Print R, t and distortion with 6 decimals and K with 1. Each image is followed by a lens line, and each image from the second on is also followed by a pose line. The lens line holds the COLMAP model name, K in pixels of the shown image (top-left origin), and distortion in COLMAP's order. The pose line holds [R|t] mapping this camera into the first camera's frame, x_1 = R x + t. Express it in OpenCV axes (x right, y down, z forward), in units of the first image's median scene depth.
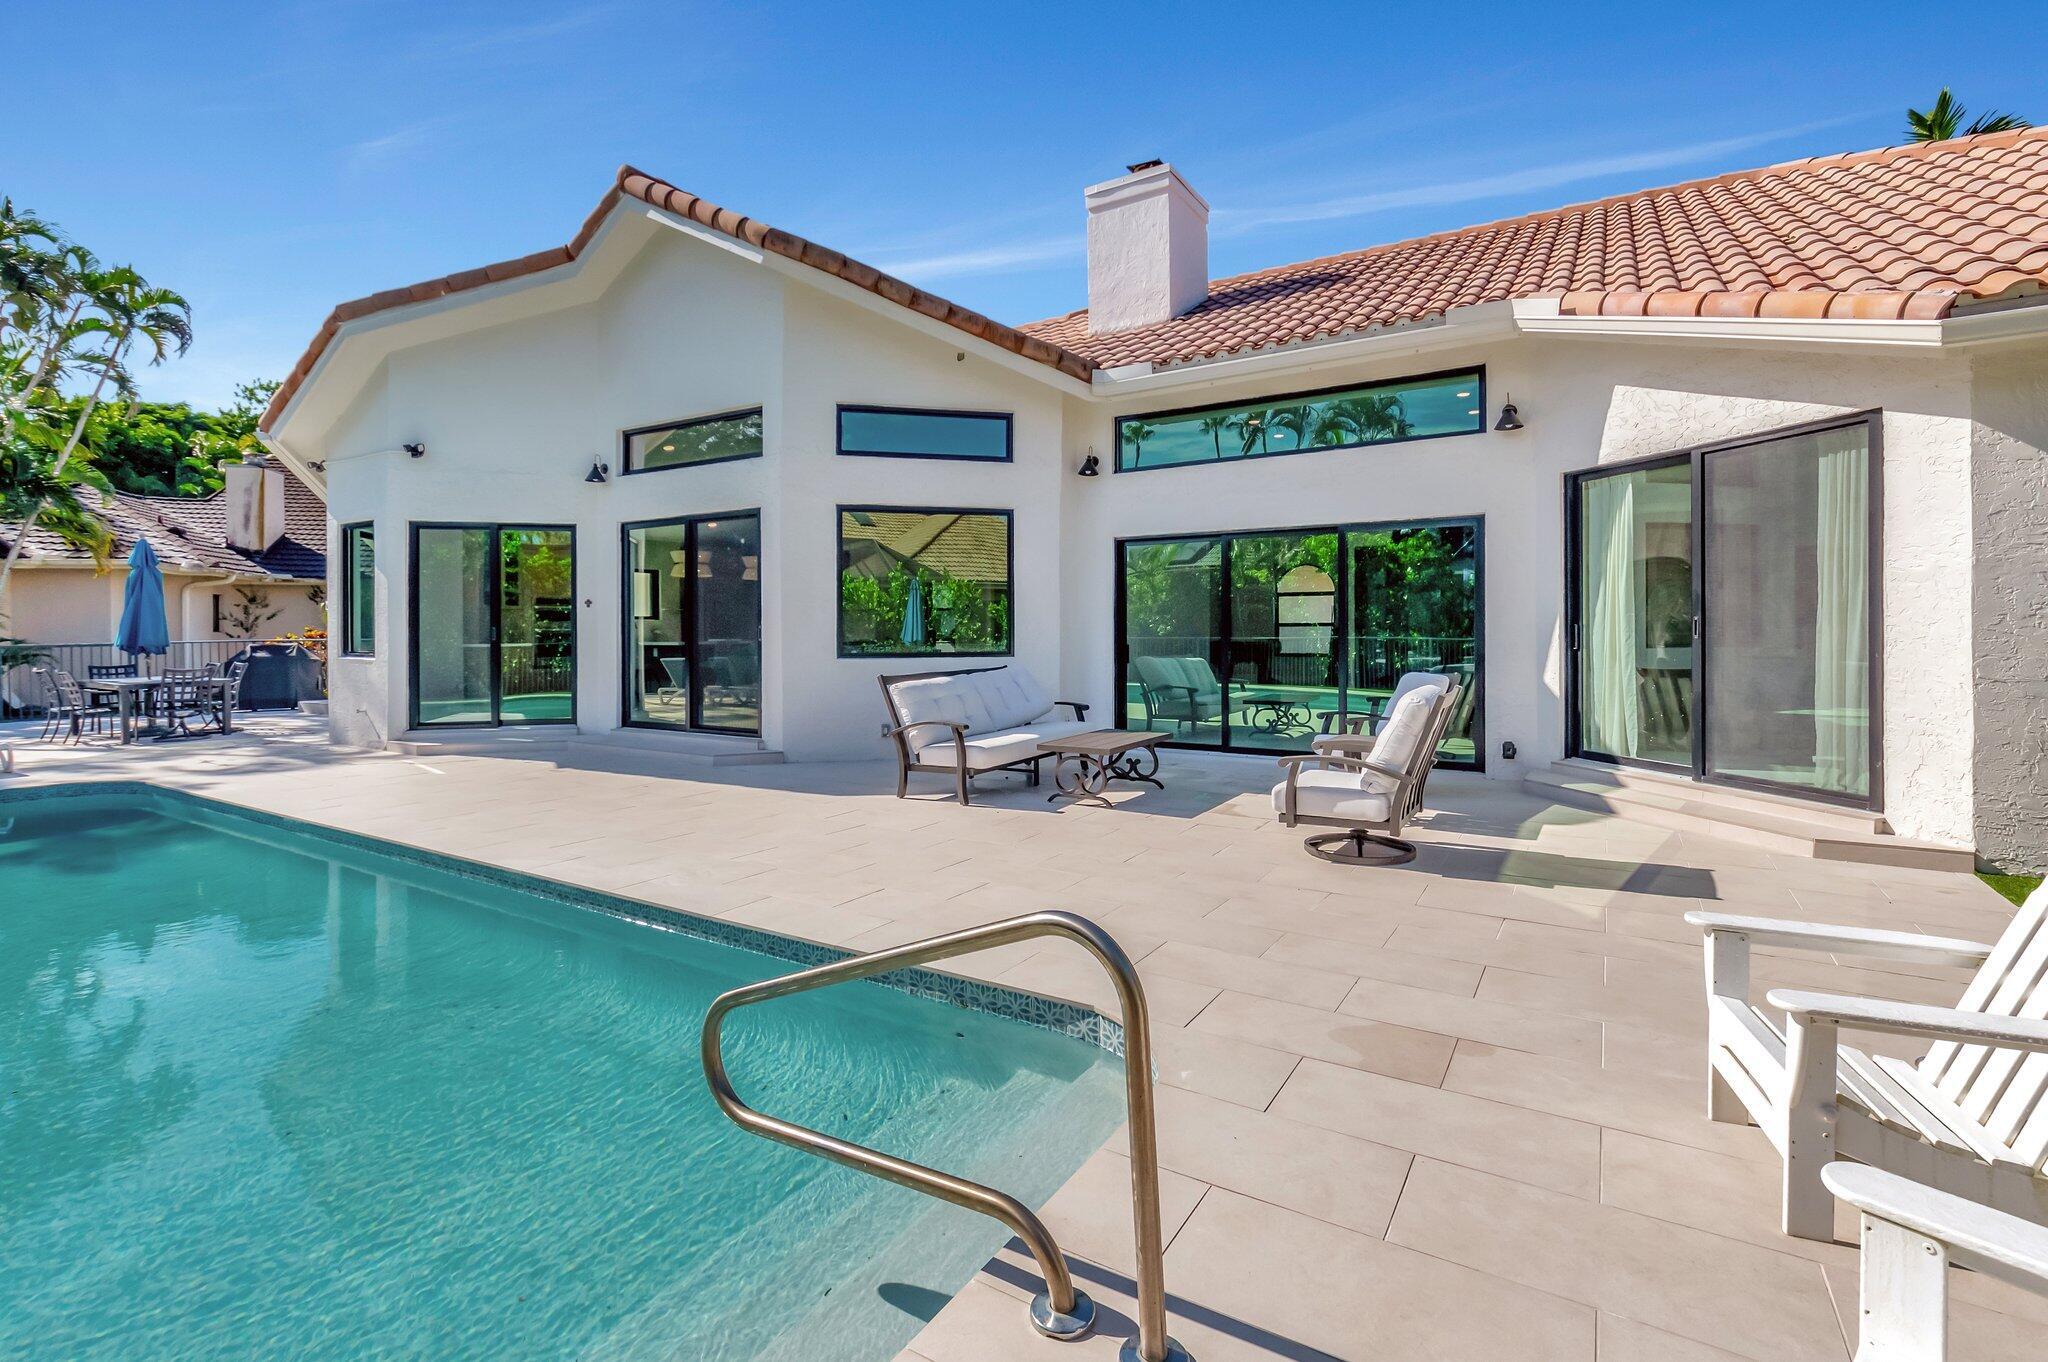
lens RADIAL K [[925.6, 0, 1022.2], [0, 925.6, 628.0], [0, 0, 1]] dist [-0.001023, 0.000471]
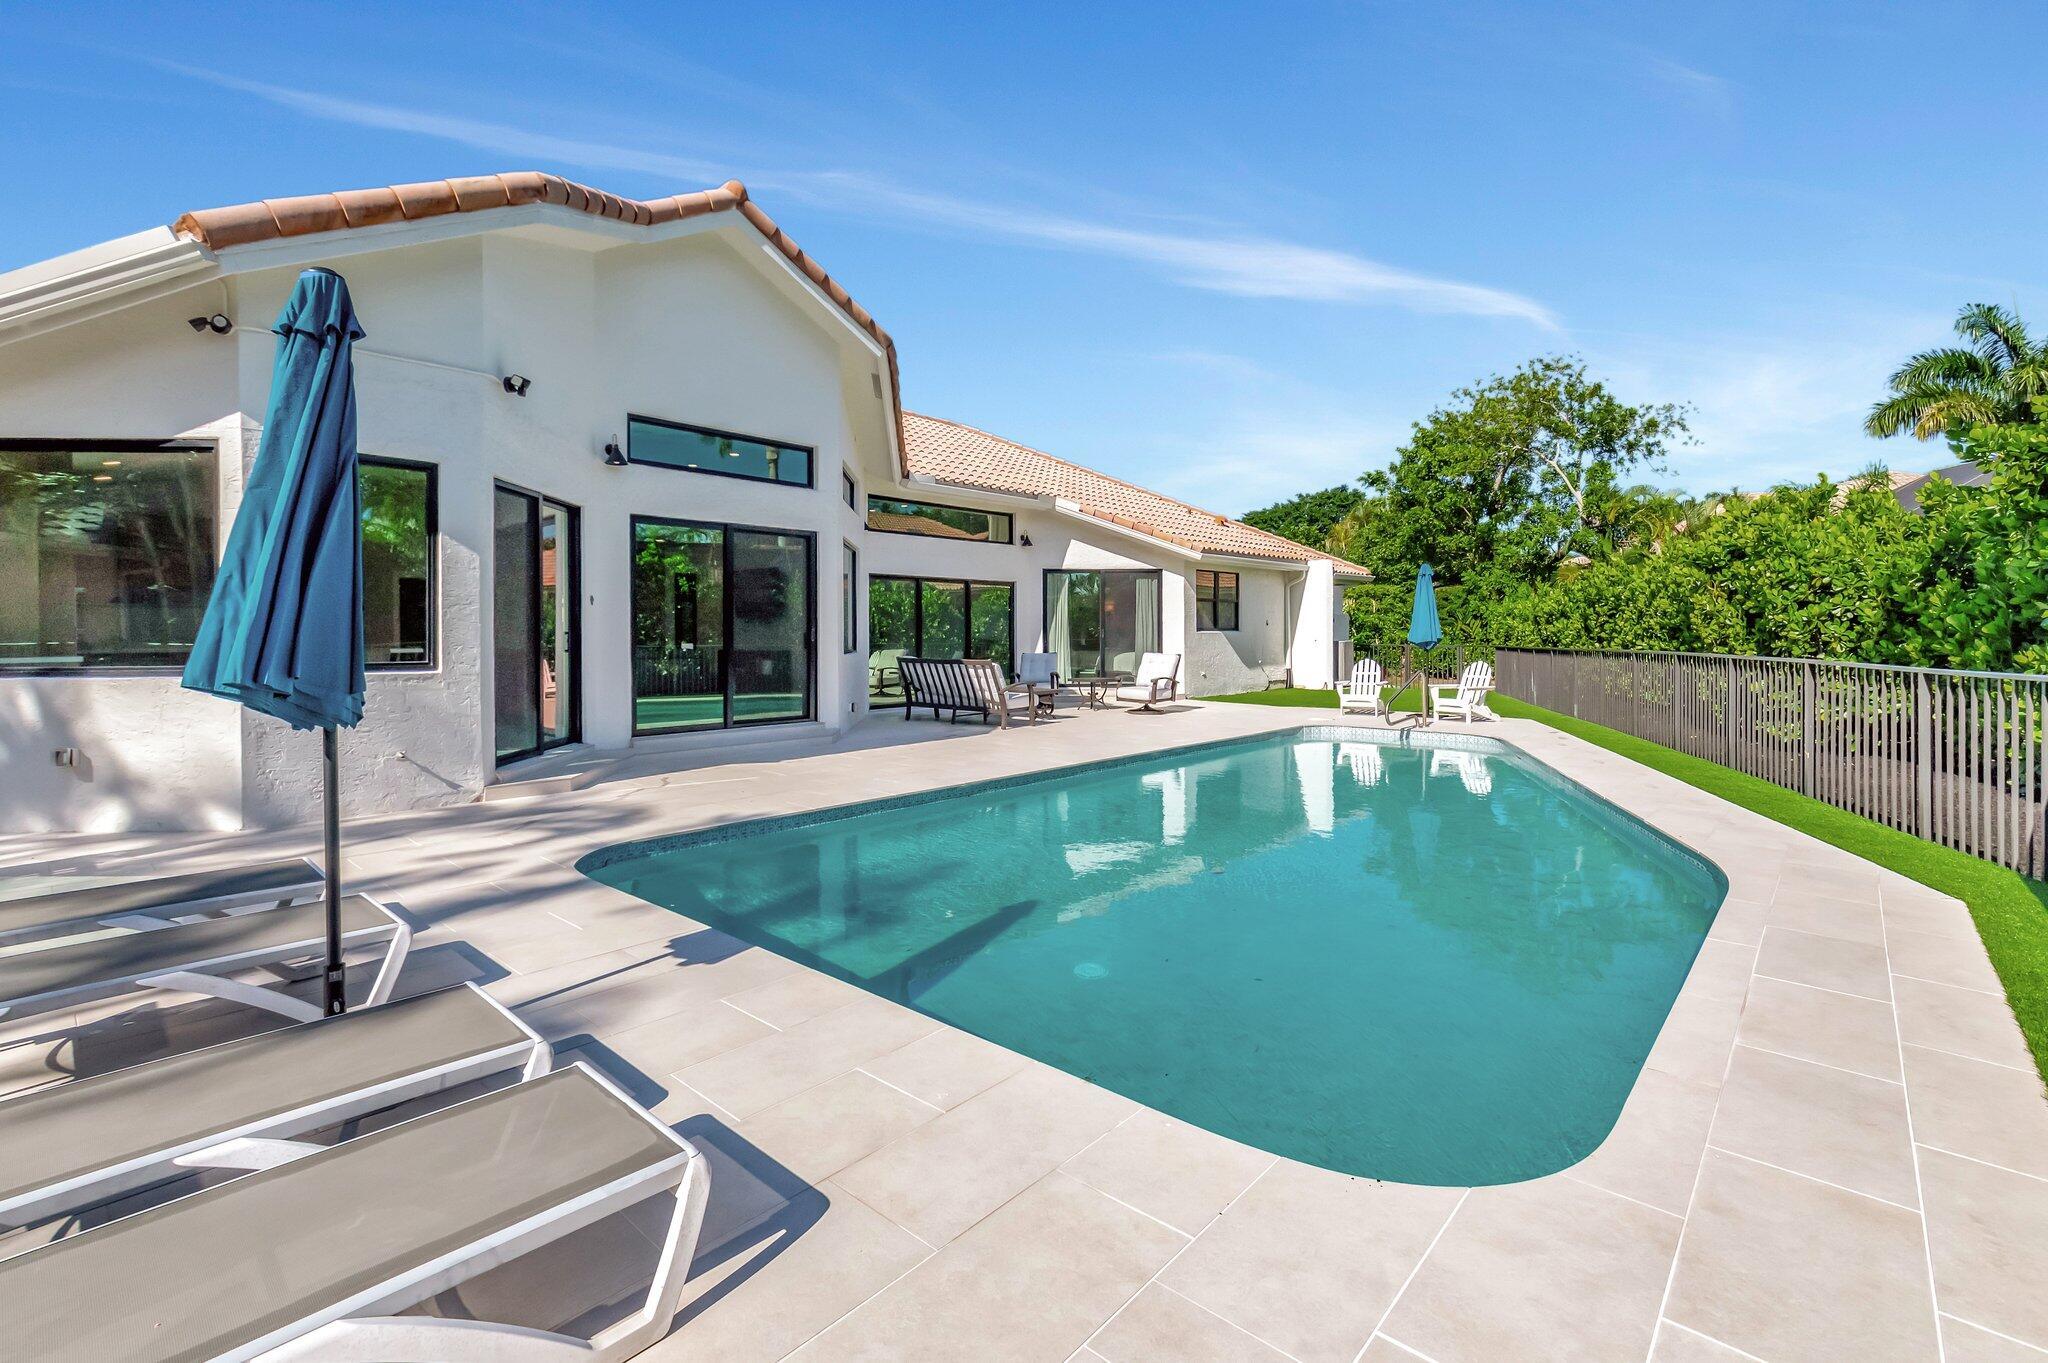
lens RADIAL K [[925.6, 0, 1022.2], [0, 925.6, 628.5], [0, 0, 1]] dist [-0.001023, 0.000471]
pose [[0.154364, 0.006659, 0.987992, -1.370836], [-0.005473, 0.999968, -0.005884, 0.002928], [-0.987999, -0.004499, 0.154396, 0.512219]]
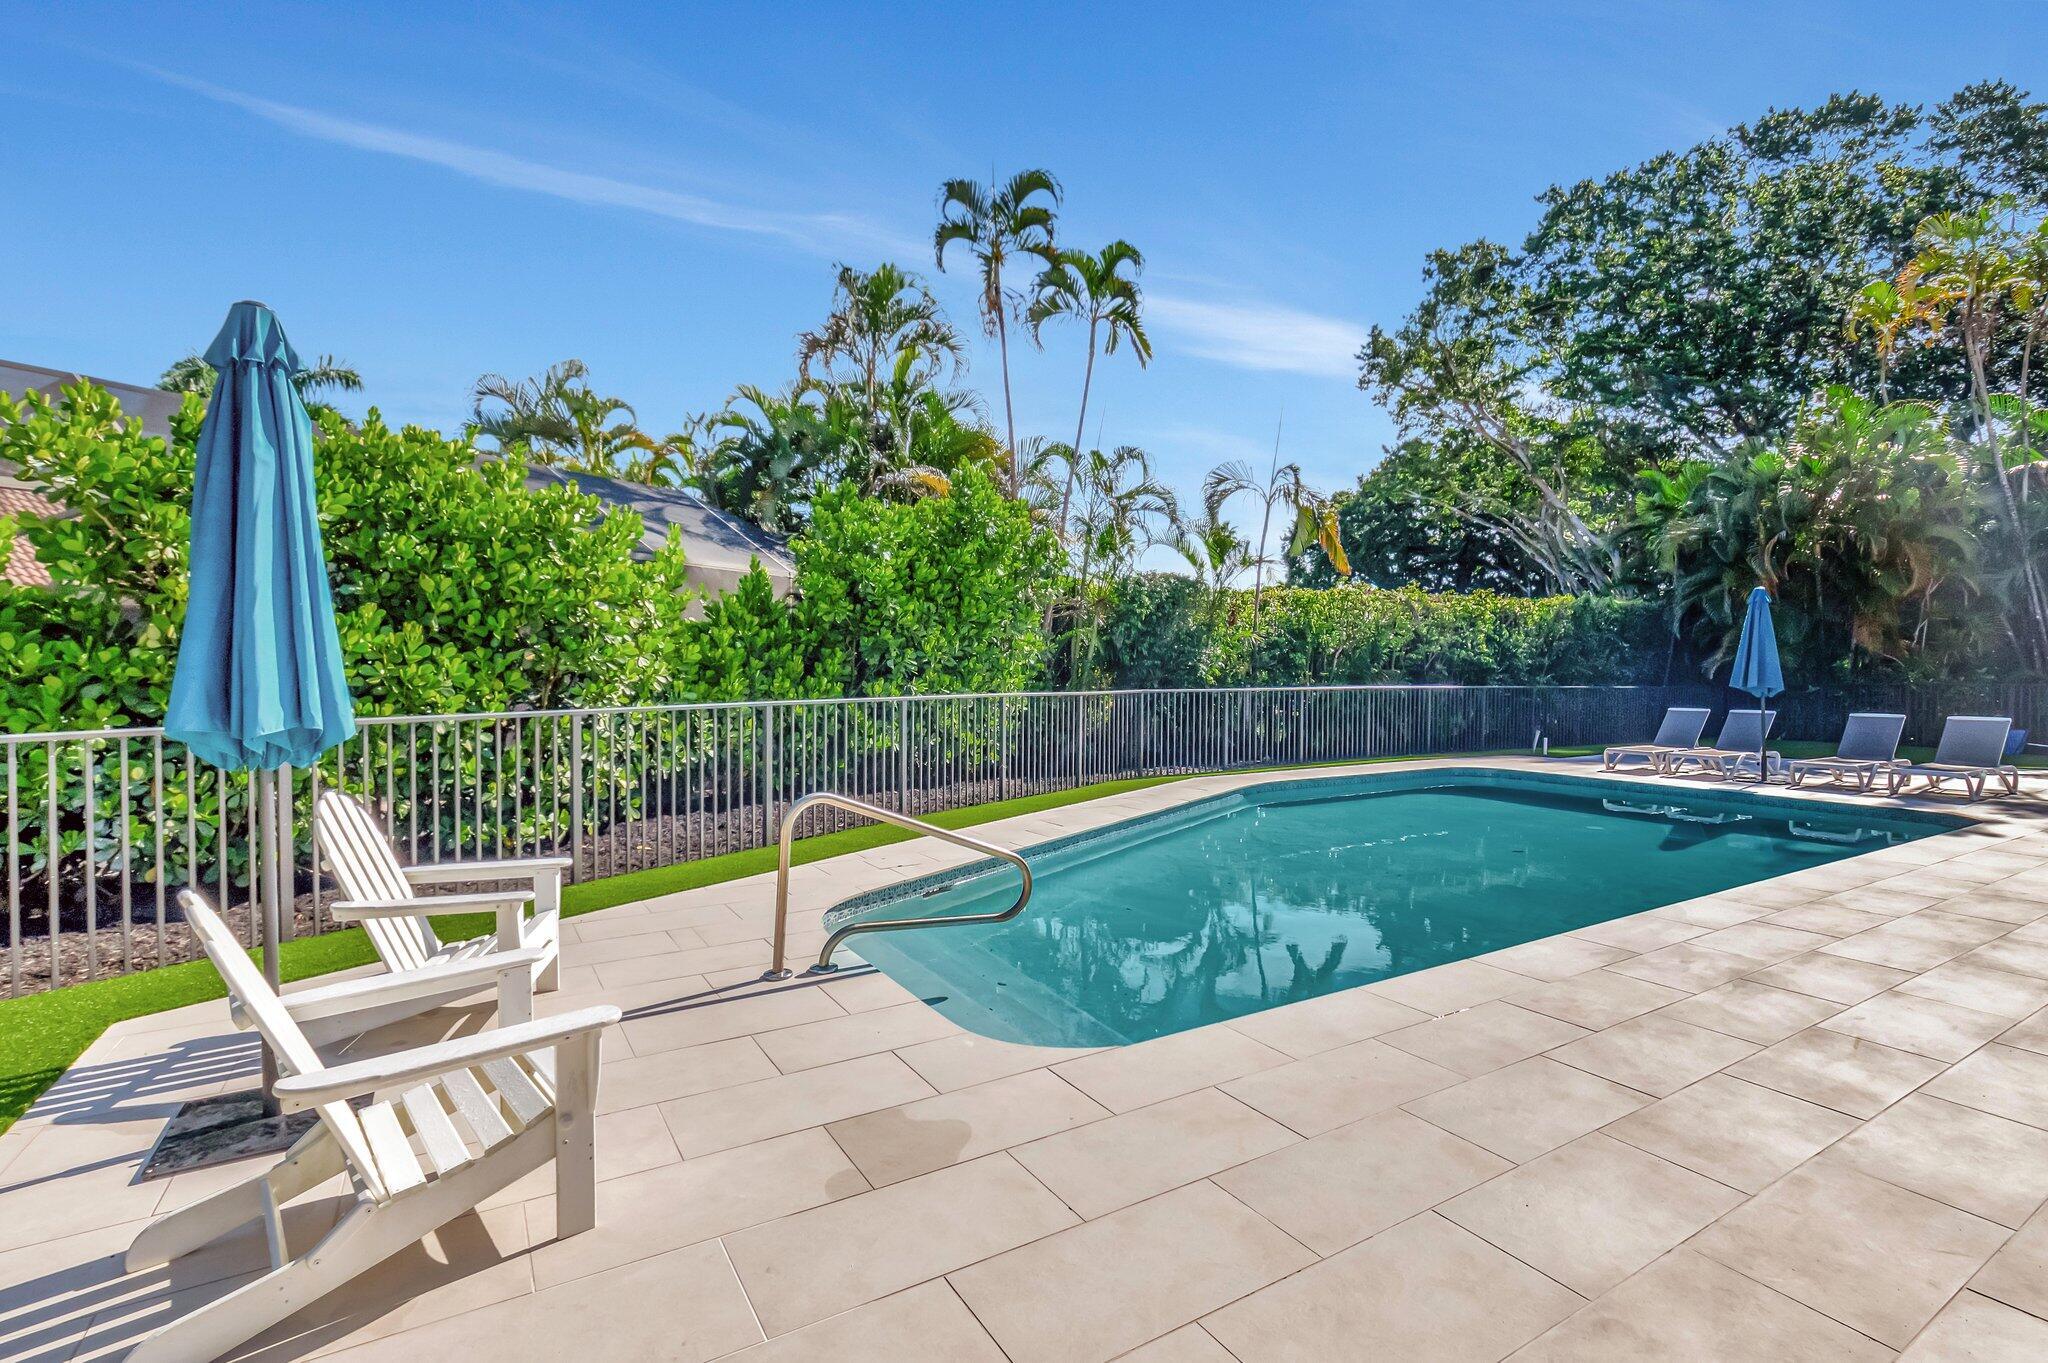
lens RADIAL K [[933.9, 0, 1024.0], [0, 933.9, 681.5], [0, 0, 1]] dist [-0.001332, -0.000101]
pose [[-0.440915, 0.017599, -0.897376, 0.335784], [-0.001210, 0.999795, 0.020203, -0.004903], [0.897548, 0.009994, -0.440804, 0.435132]]
